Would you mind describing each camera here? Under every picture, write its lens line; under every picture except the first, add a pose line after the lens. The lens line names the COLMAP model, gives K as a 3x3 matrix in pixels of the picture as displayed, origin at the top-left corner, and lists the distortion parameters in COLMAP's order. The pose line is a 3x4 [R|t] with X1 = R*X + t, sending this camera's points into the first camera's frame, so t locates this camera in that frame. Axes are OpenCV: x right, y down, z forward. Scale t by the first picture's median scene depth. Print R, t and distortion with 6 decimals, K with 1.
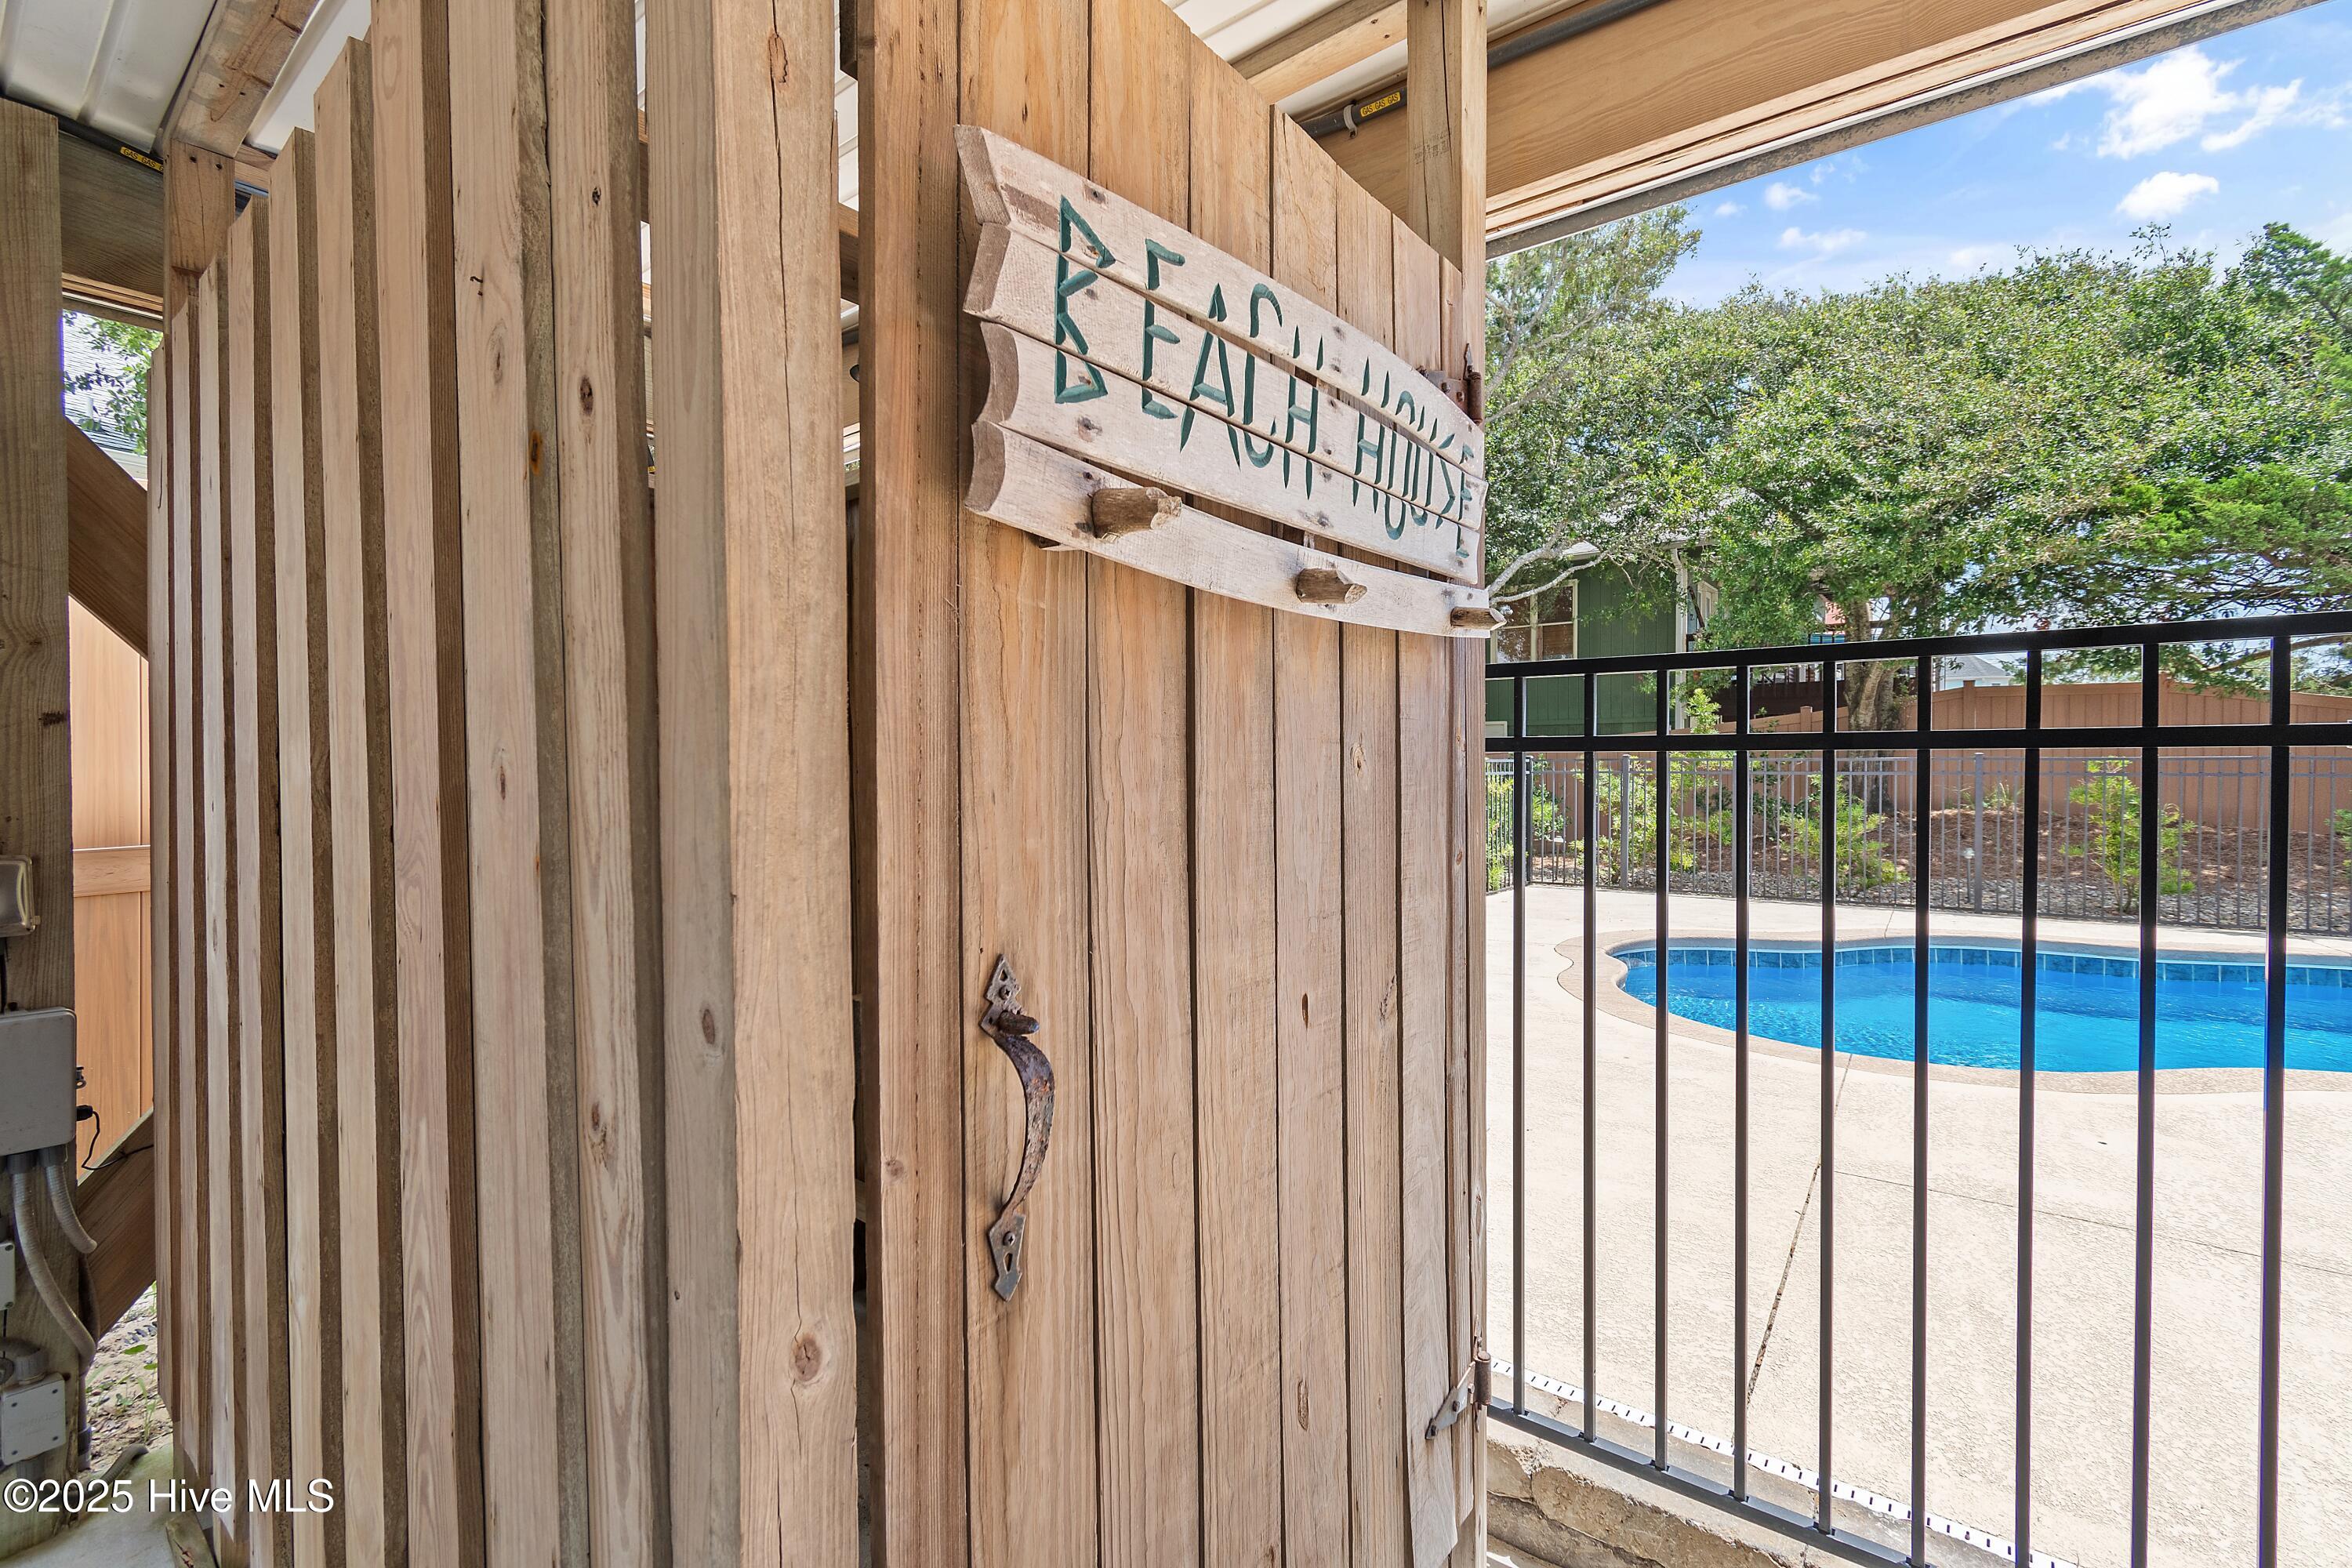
lens RADIAL K [[1045.8, 0, 1174.9], [0, 1045.8, 787.7], [0, 0, 1]] dist [0.005444, -0.002286]
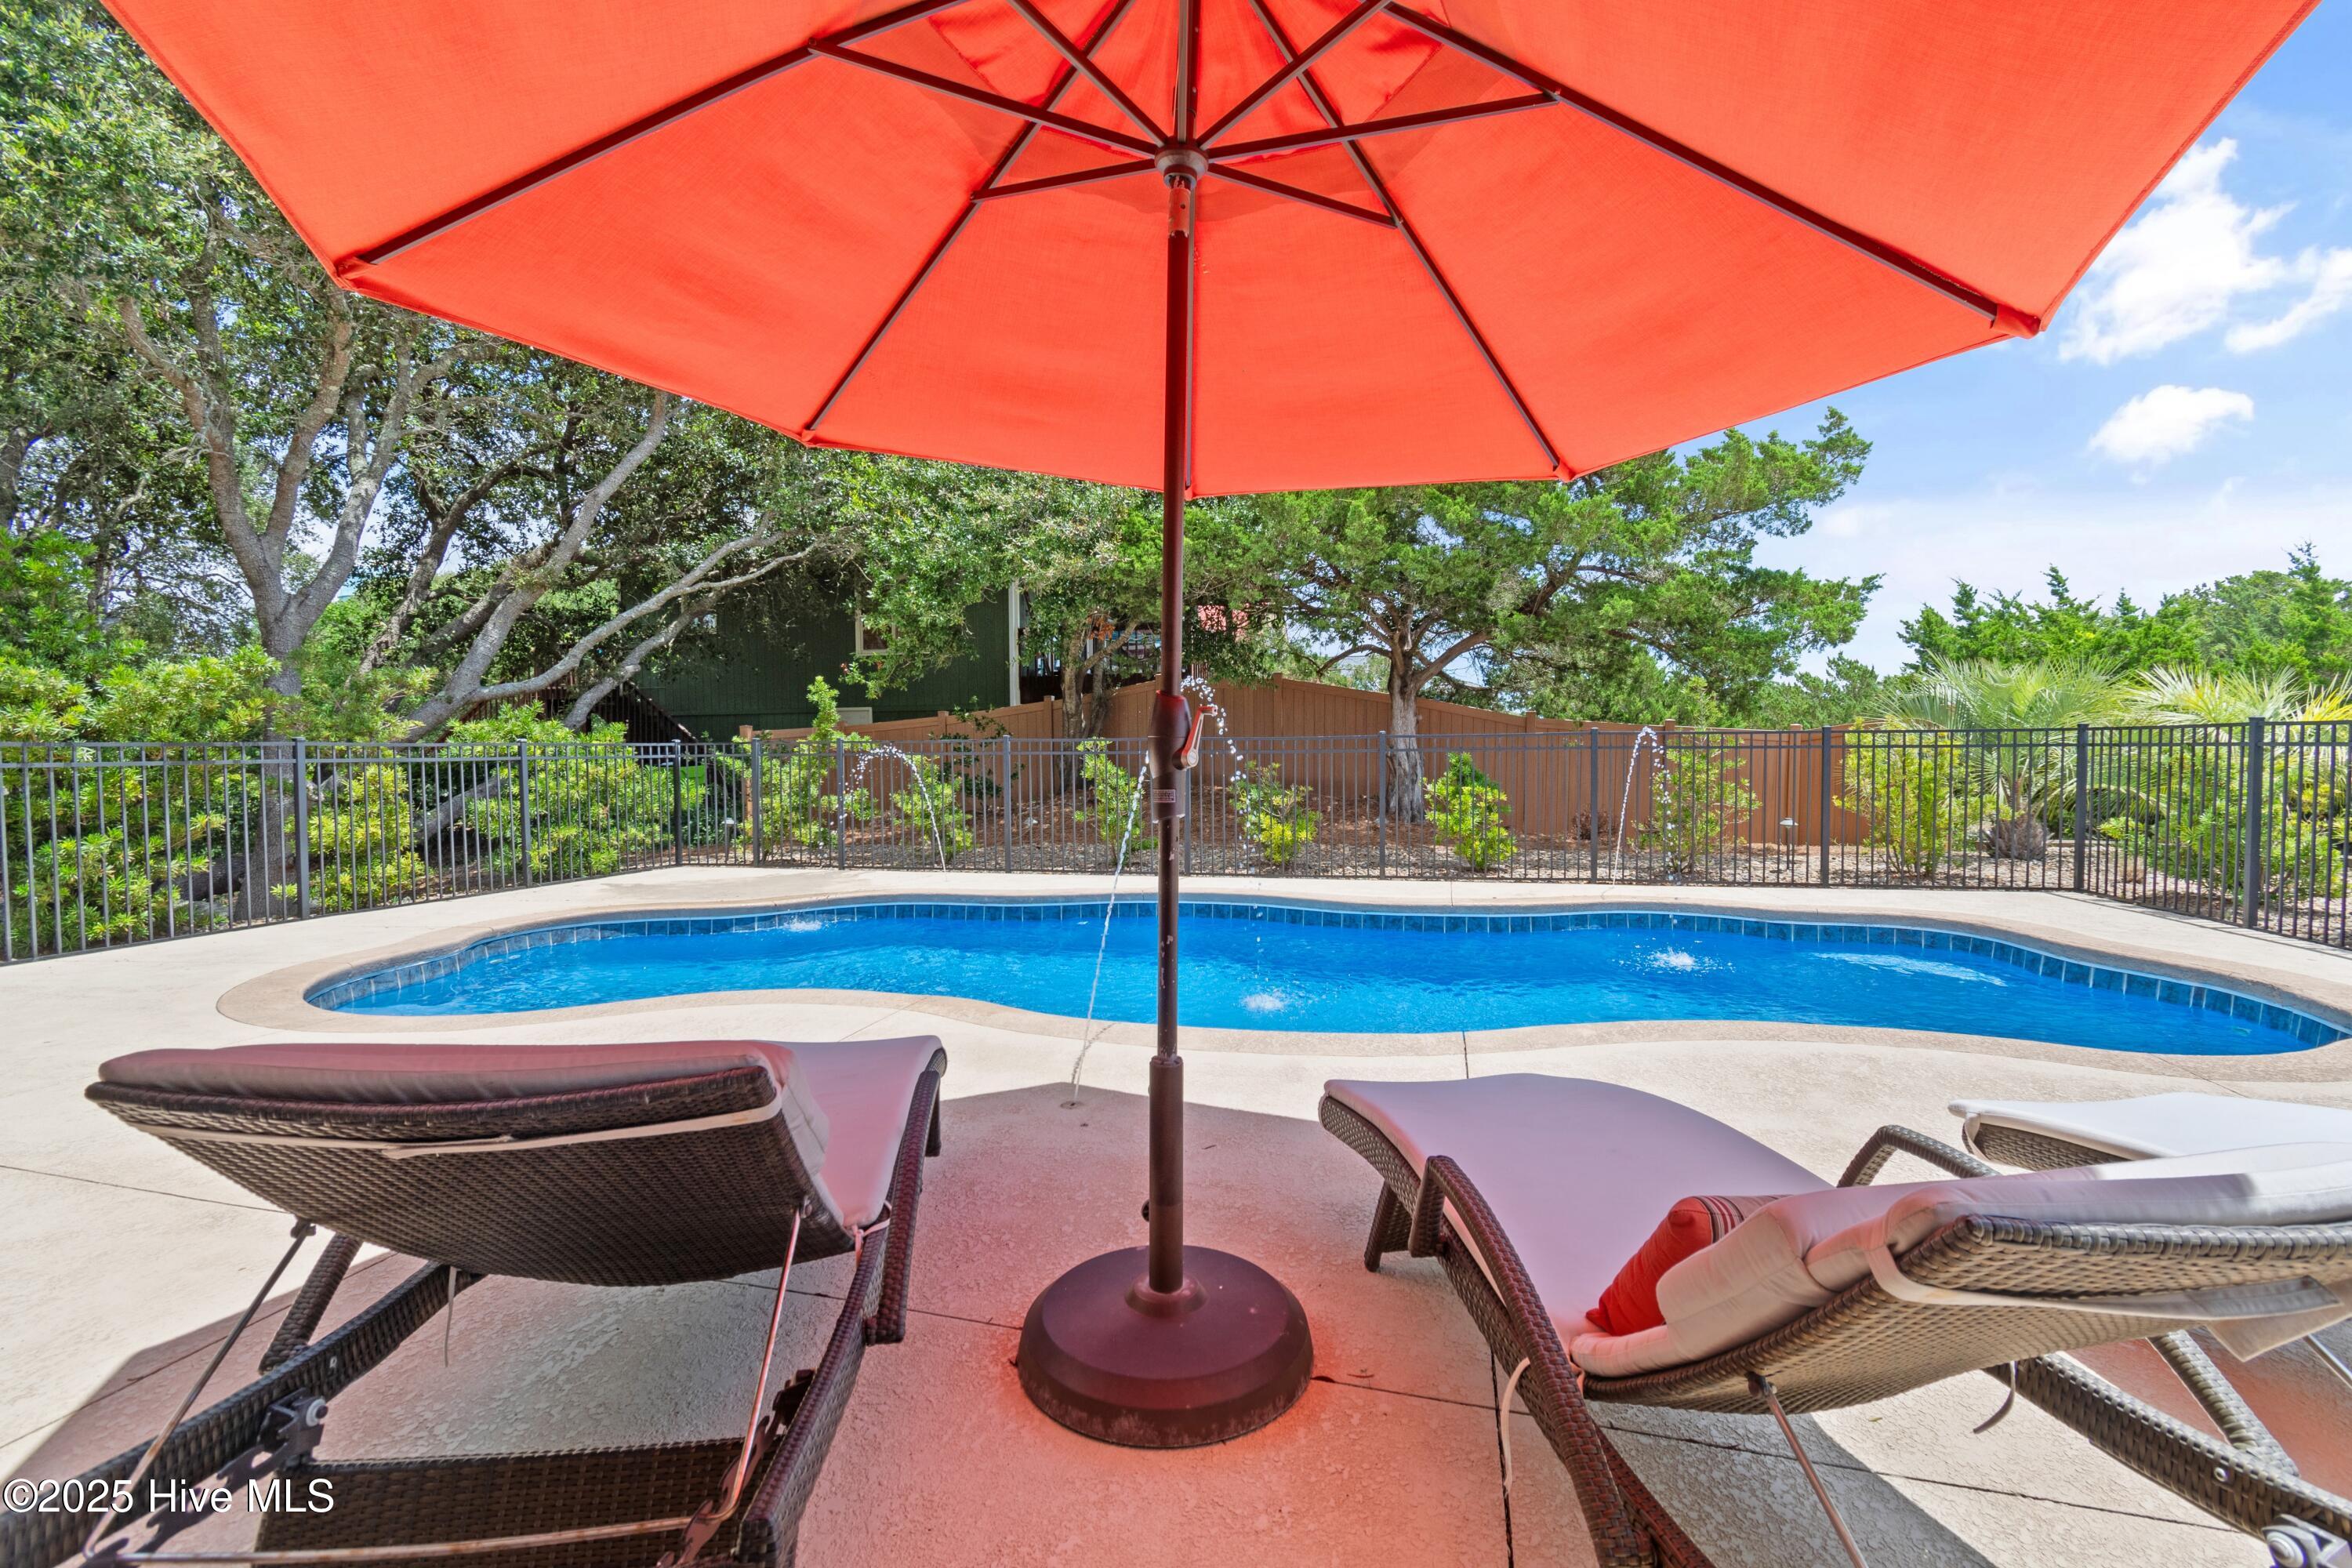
lens RADIAL K [[1045.8, 0, 1182.1], [0, 1045.8, 780.1], [0, 0, 1]] dist [0.005444, -0.002286]
pose [[0.924579, -0.014617, 0.380709, 0.458747], [0.012123, 0.999886, 0.008949, 0.007506], [-0.380797, -0.003659, 0.924652, -0.136412]]
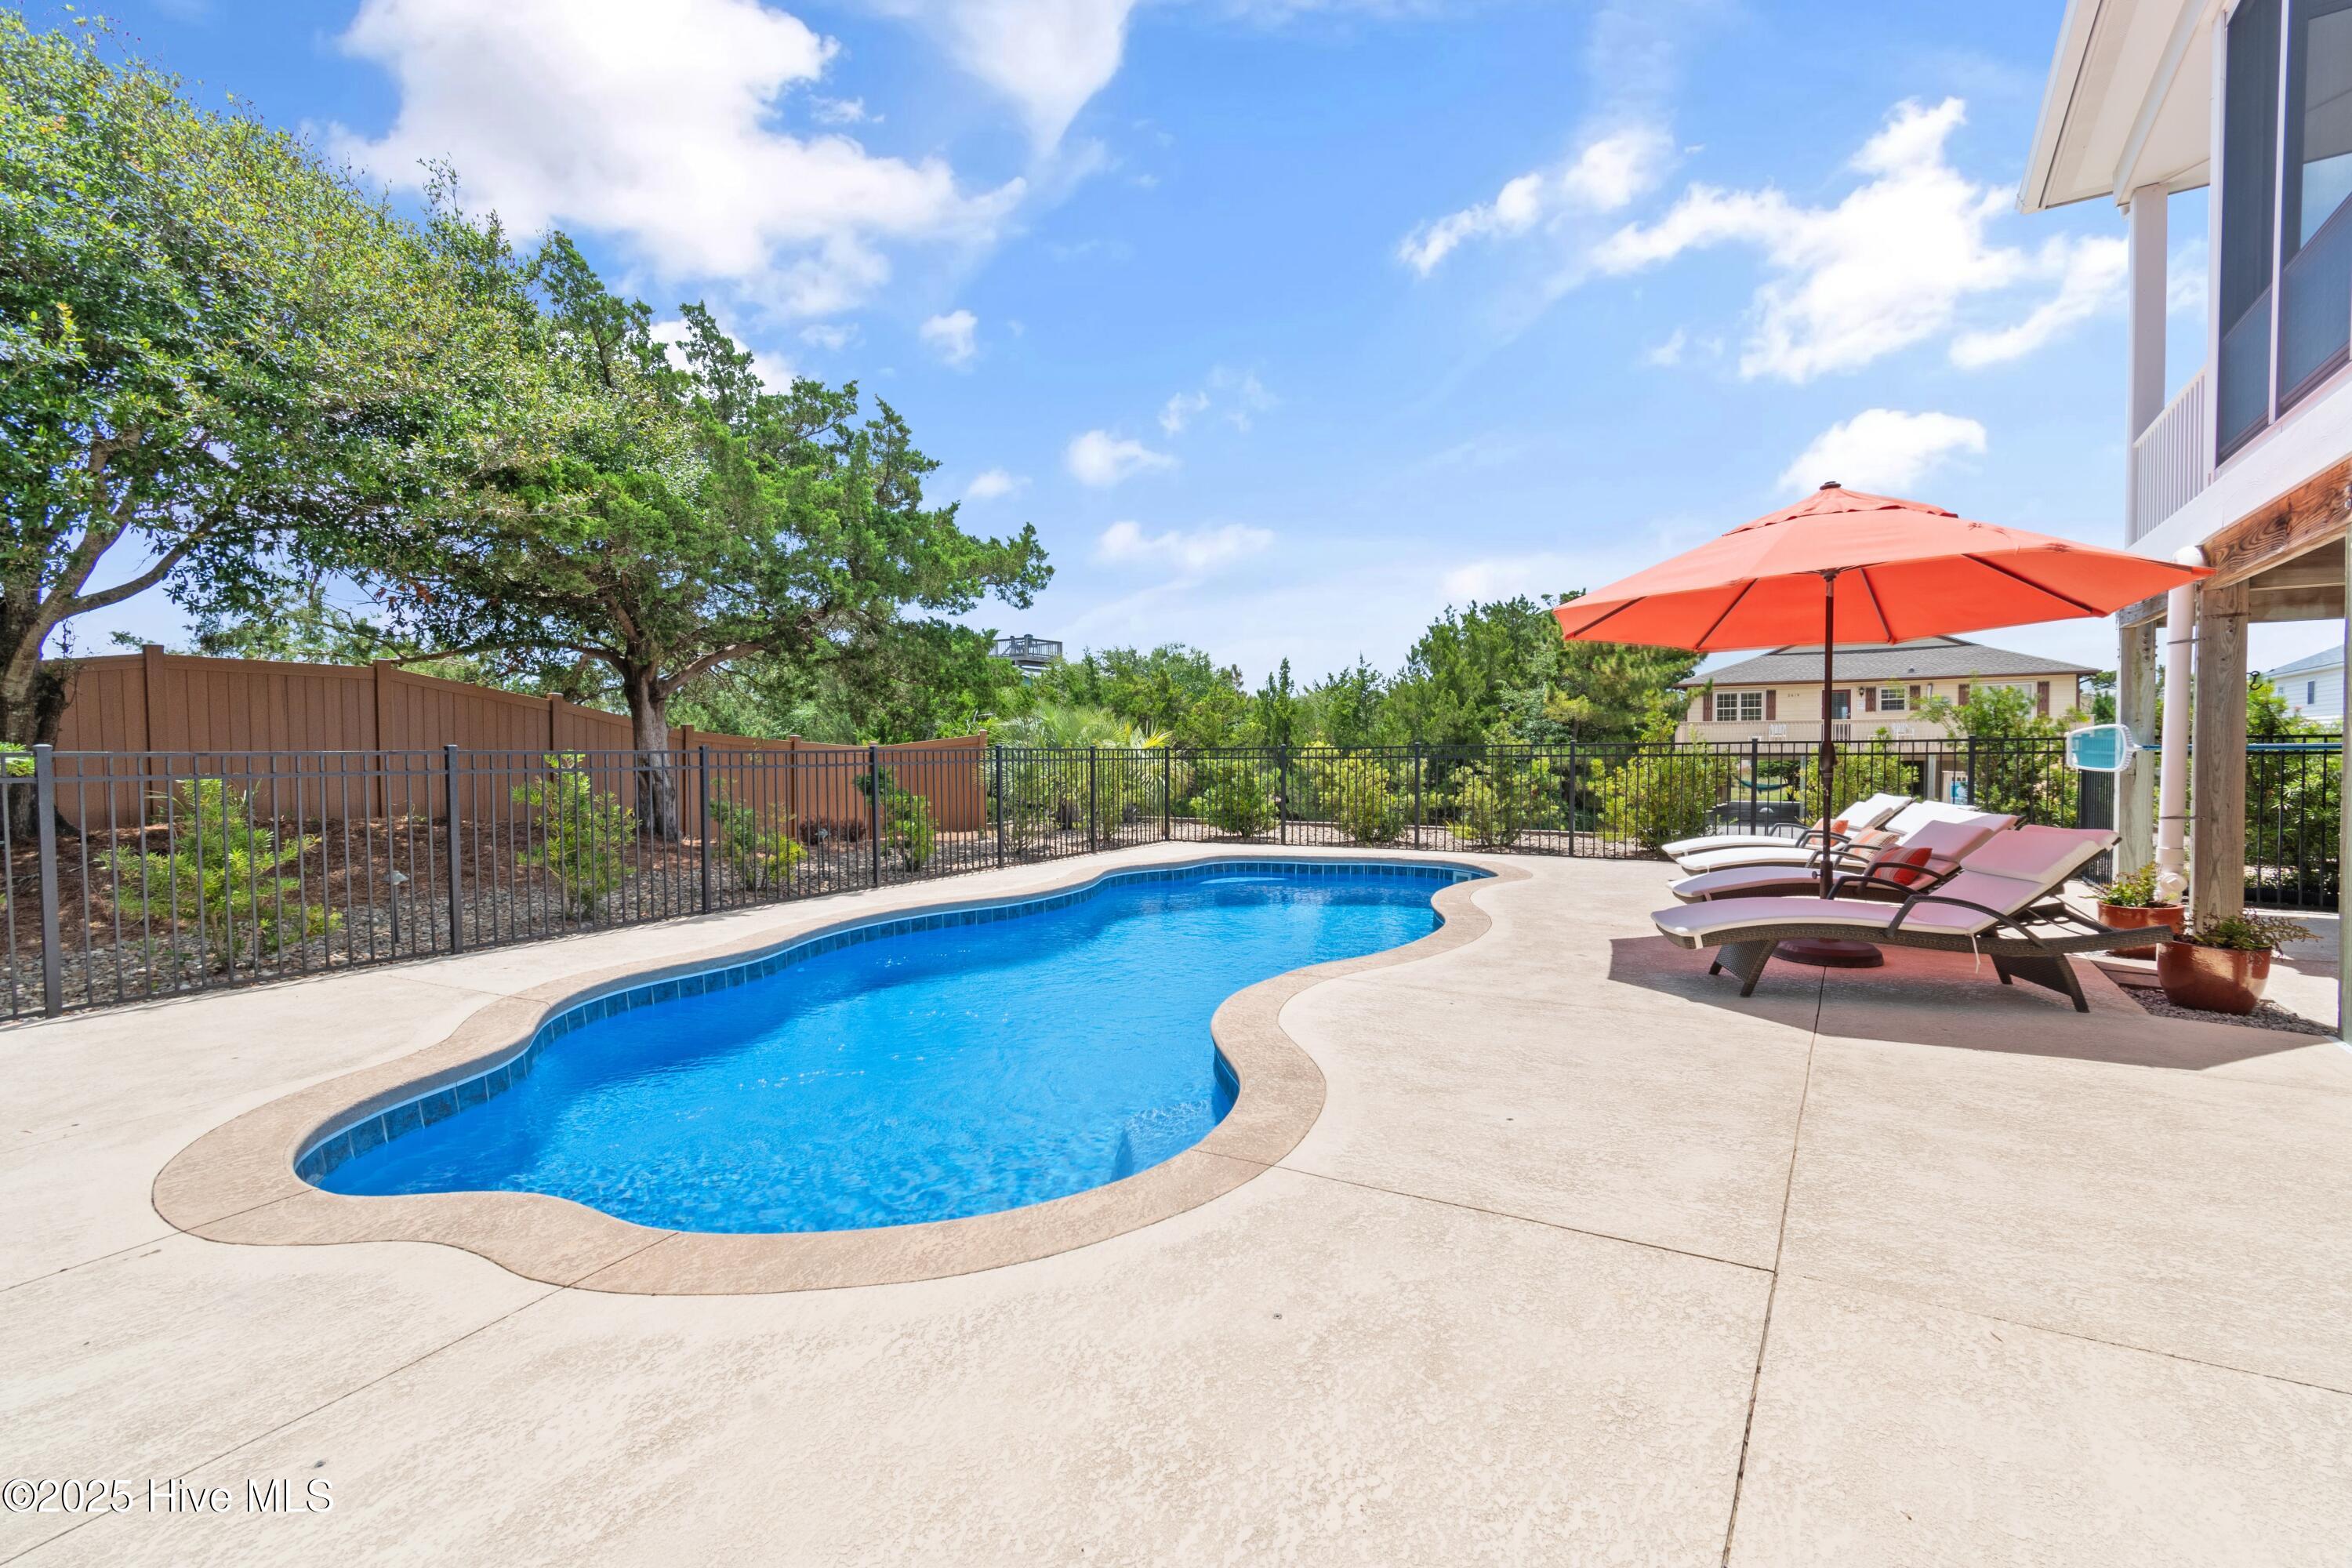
lens RADIAL K [[1045.8, 0, 1187.3], [0, 1045.8, 783.0], [0, 0, 1]] dist [0.005444, -0.002286]
pose [[-0.097773, -0.027267, 0.994835, -0.051992], [0.027170, 0.999179, 0.030056, -0.013293], [-0.994838, 0.029969, -0.096952, 0.498700]]
